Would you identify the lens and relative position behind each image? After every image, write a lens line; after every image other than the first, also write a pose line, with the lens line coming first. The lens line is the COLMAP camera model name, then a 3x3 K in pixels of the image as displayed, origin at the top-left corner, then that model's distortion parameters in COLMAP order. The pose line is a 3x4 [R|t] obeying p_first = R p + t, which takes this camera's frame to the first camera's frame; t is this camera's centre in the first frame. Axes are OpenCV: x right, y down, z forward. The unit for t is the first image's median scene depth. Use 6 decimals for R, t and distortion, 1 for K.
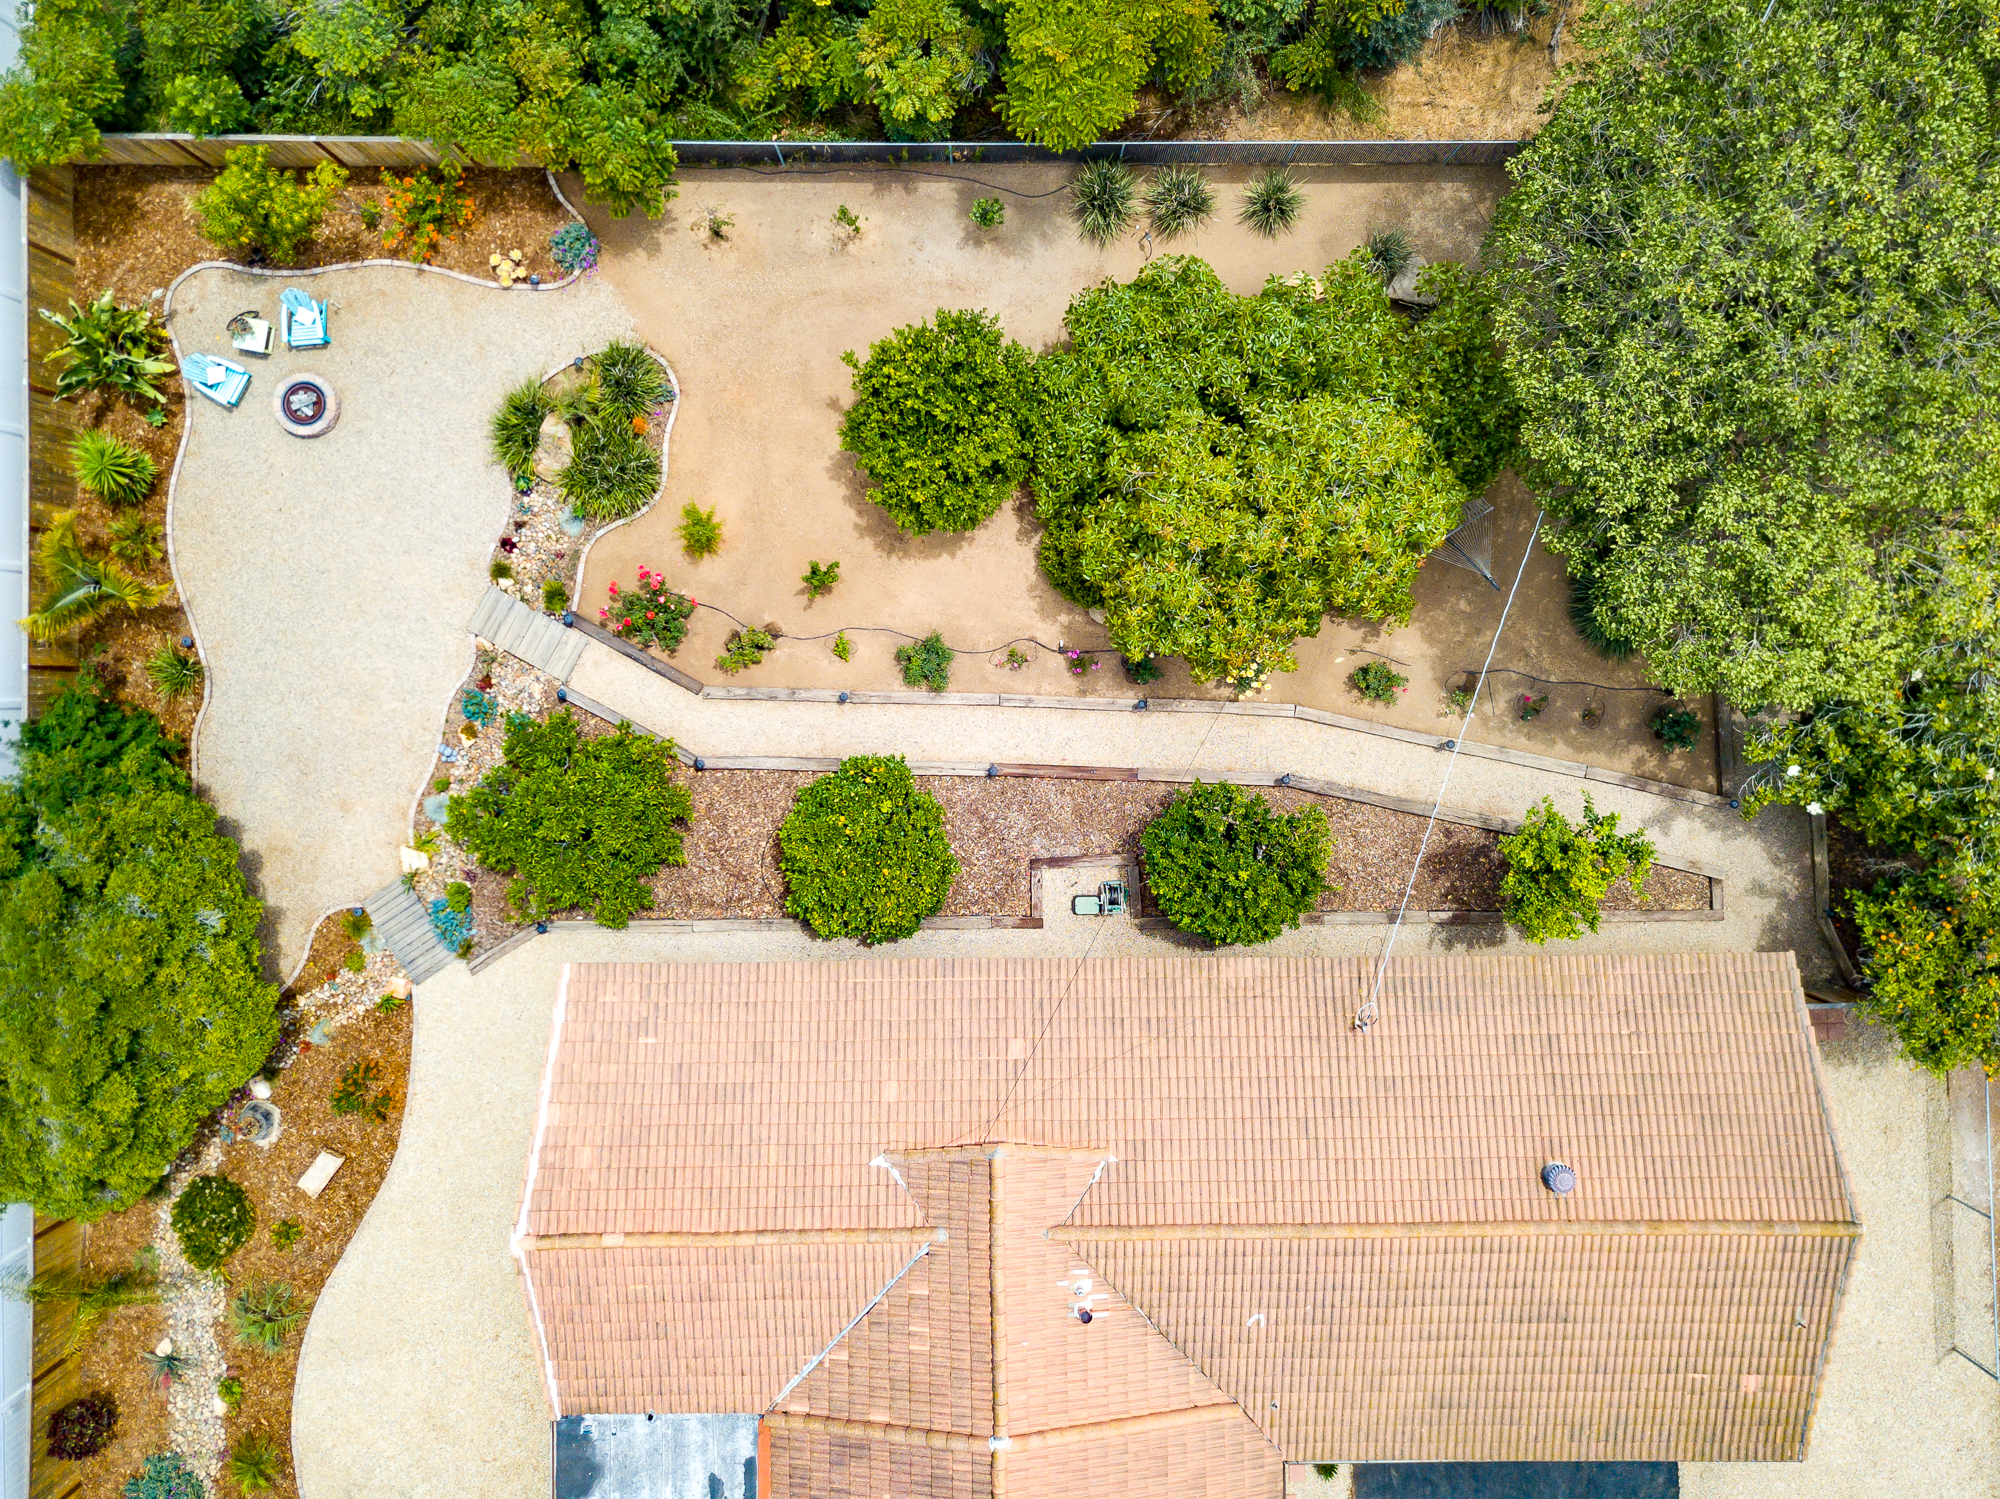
lens RADIAL K [[1507.6, 0, 1012.1], [0, 1507.6, 766.7], [0, 0, 1]] dist [0.023587, -0.009084]
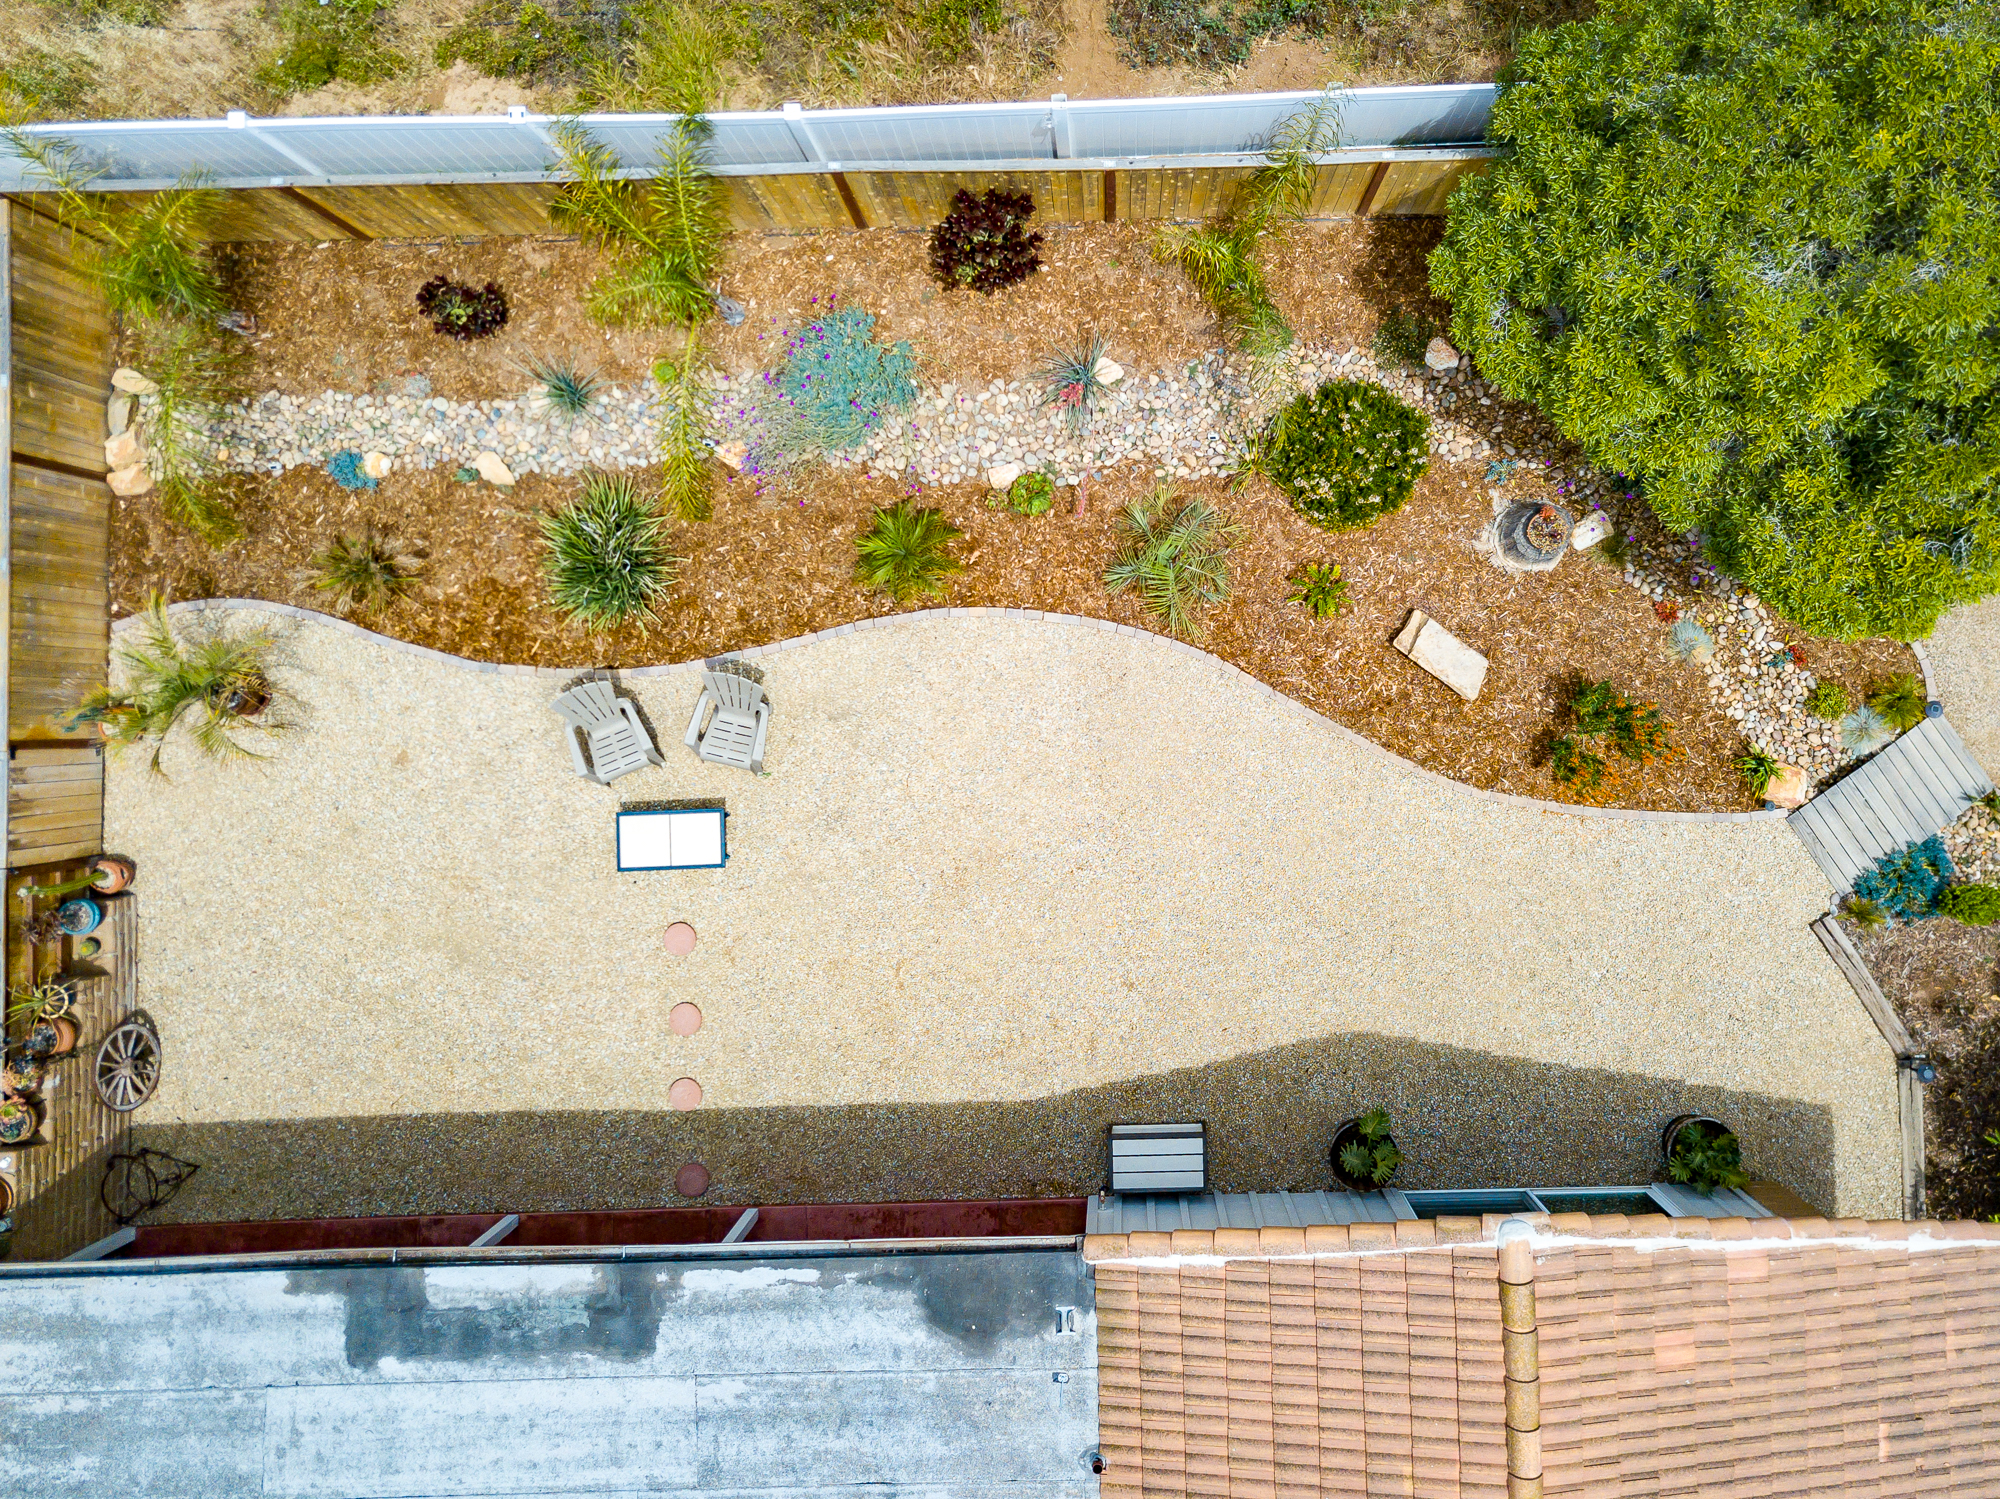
lens RADIAL K [[1507.6, 0, 1016.1], [0, 1507.6, 738.5], [0, 0, 1]] dist [0.023587, -0.009084]
pose [[0.004442, 0.999115, -0.041834, -0.404507], [-0.998956, 0.006336, 0.045249, 0.391971], [0.045474, 0.041589, 0.998099, 0.467407]]
